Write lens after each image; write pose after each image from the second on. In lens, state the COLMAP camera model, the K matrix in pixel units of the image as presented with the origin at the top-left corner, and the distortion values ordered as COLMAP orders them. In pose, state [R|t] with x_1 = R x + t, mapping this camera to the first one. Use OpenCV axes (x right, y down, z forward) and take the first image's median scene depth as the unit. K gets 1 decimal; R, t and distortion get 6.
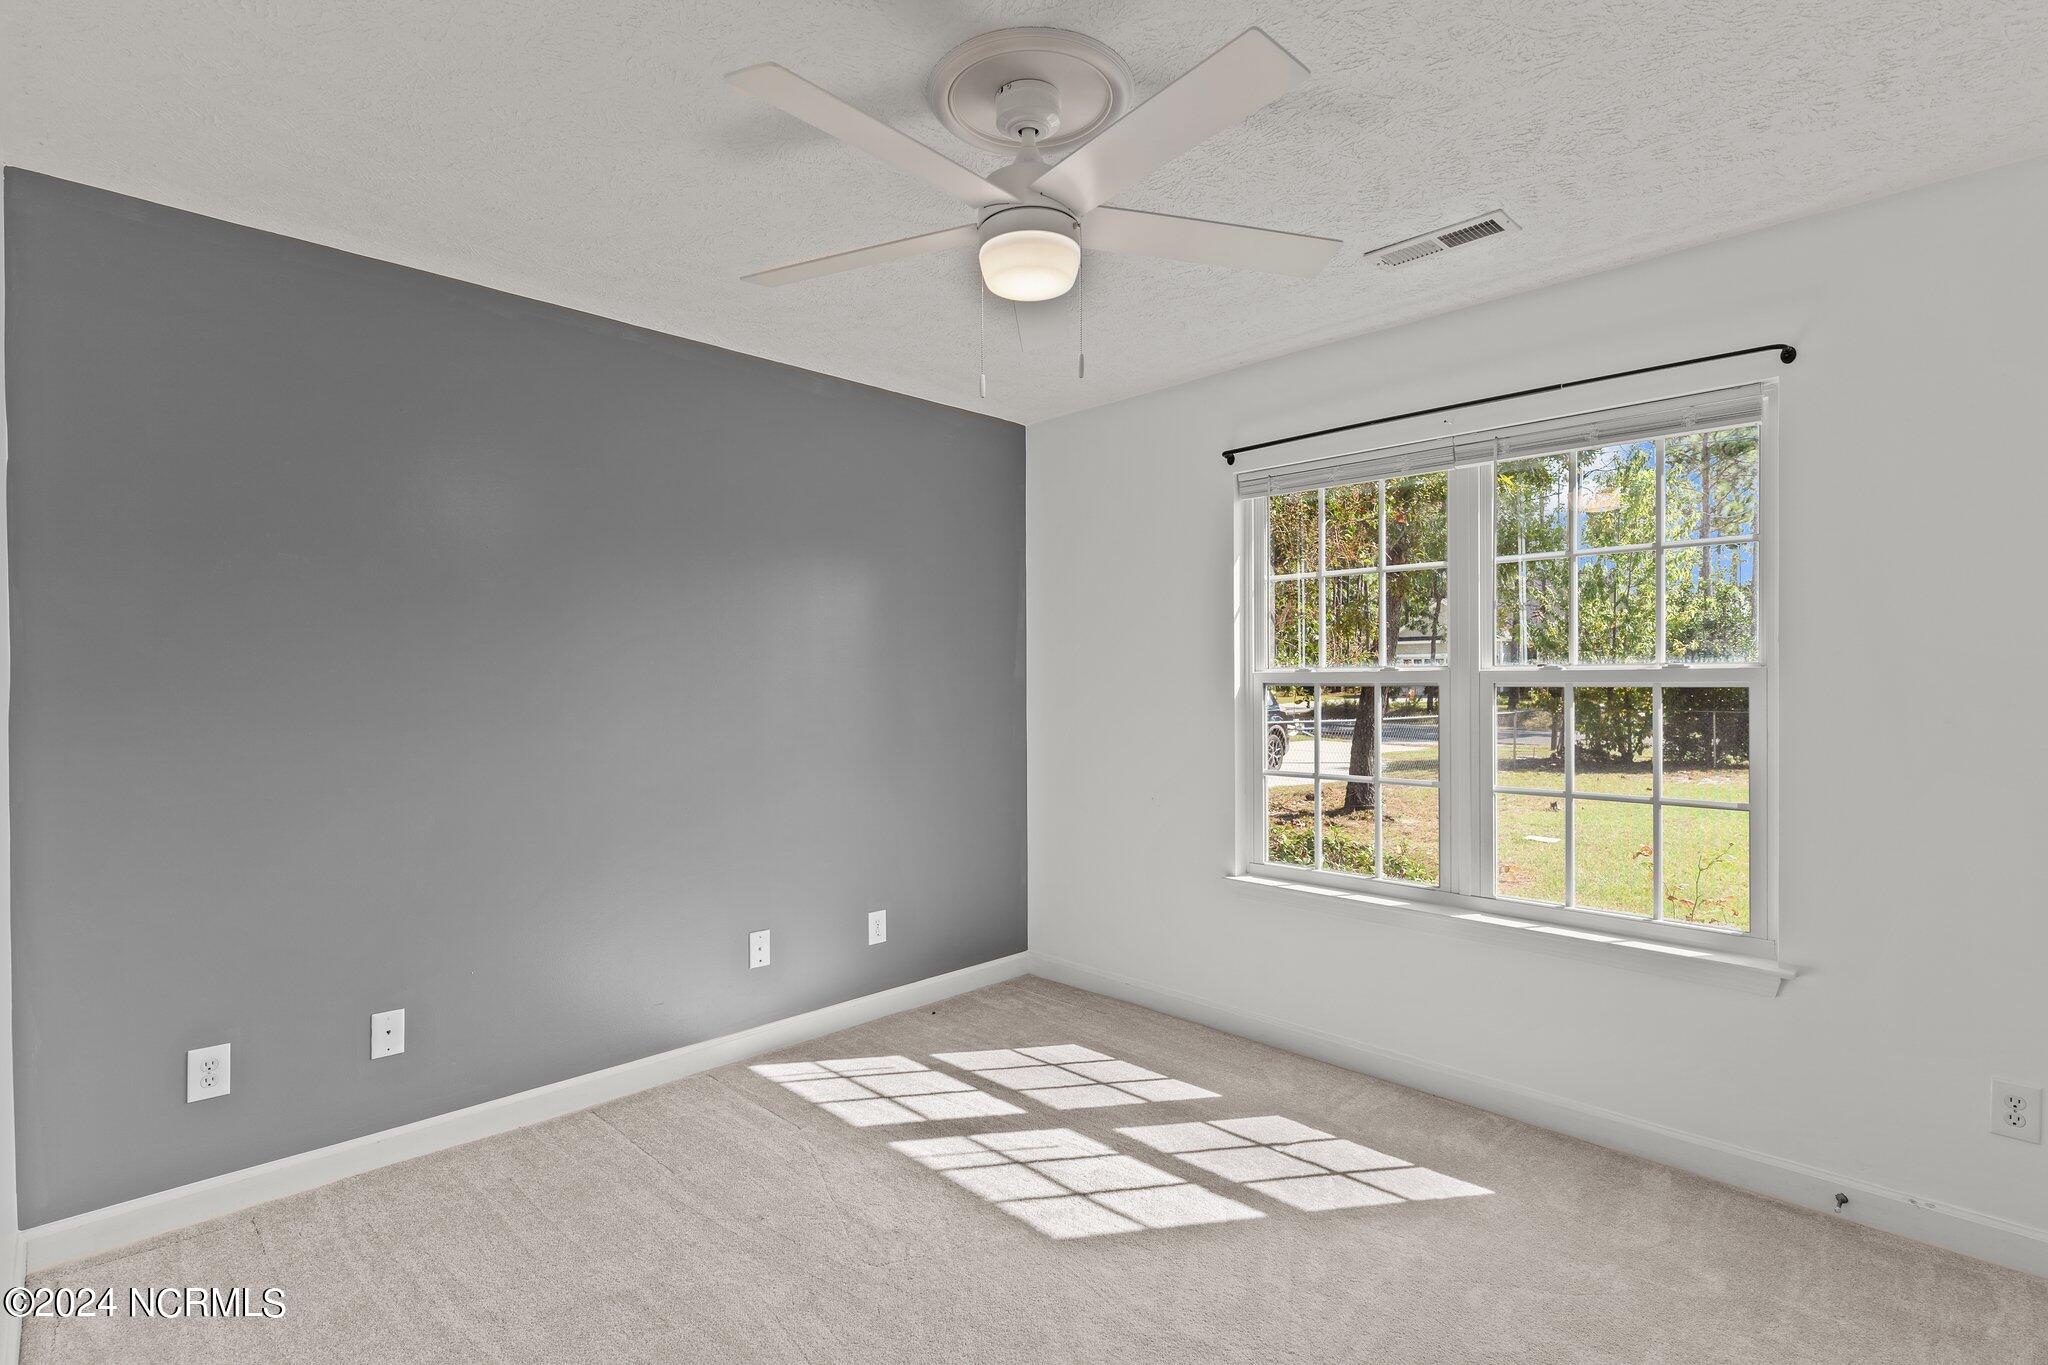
lens RADIAL K [[983.0, 0, 1028.3], [0, 983.0, 684.5], [0, 0, 1]] dist [0.005996, 0.001043]
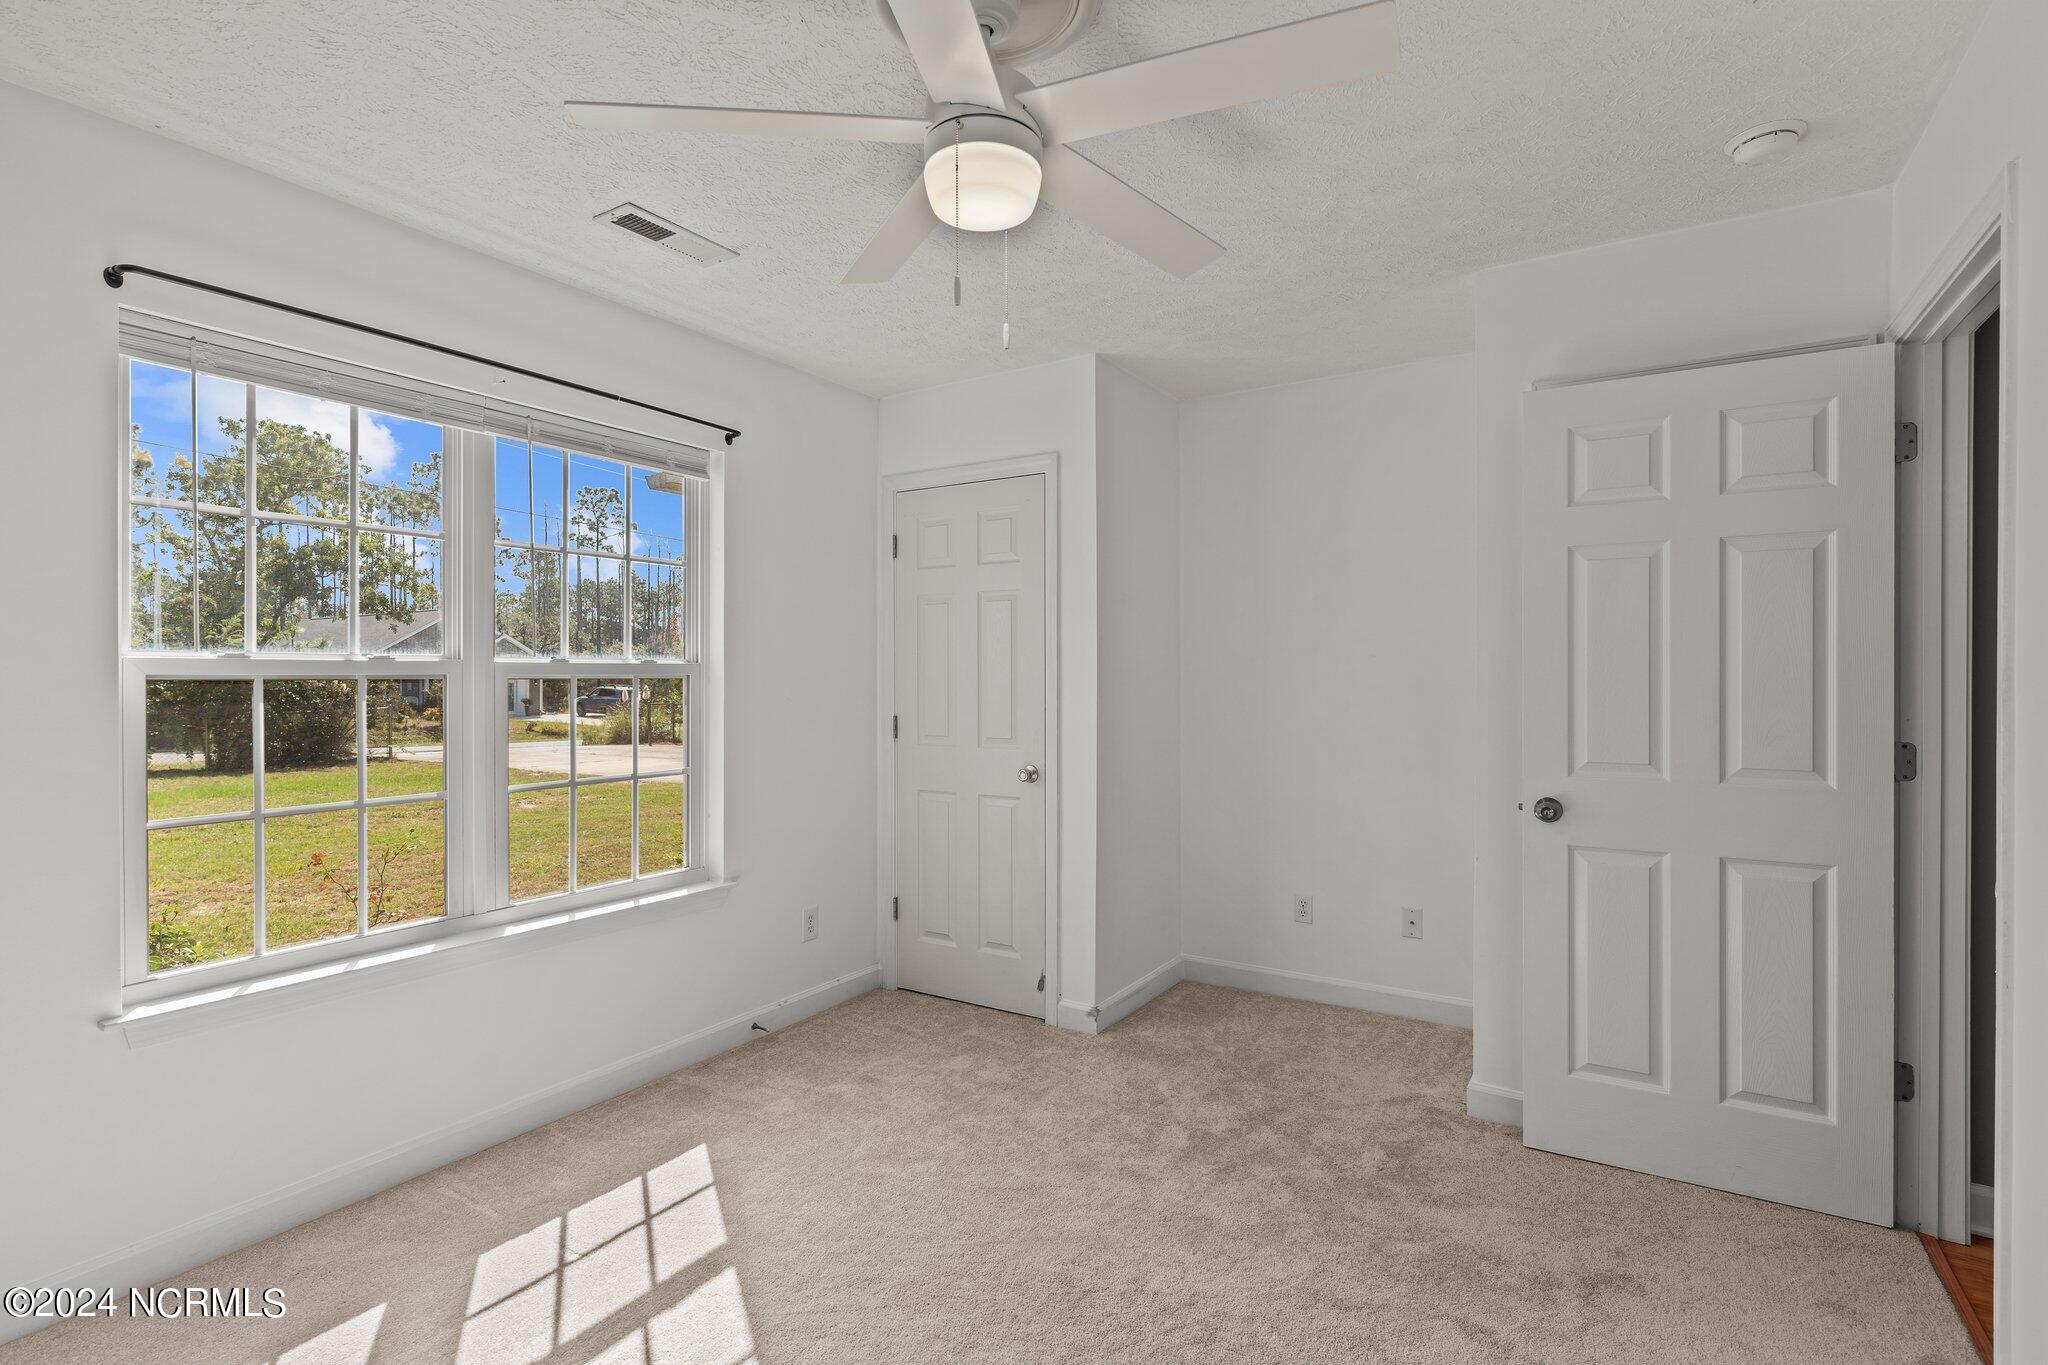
lens RADIAL K [[983.0, 0, 1028.6], [0, 983.0, 673.1], [0, 0, 1]] dist [0.005996, 0.001043]
pose [[-0.208792, -0.004731, 0.977949, -0.601730], [0.000529, 0.999988, 0.004950, -0.009274], [-0.977960, 0.001551, -0.208787, 0.794343]]
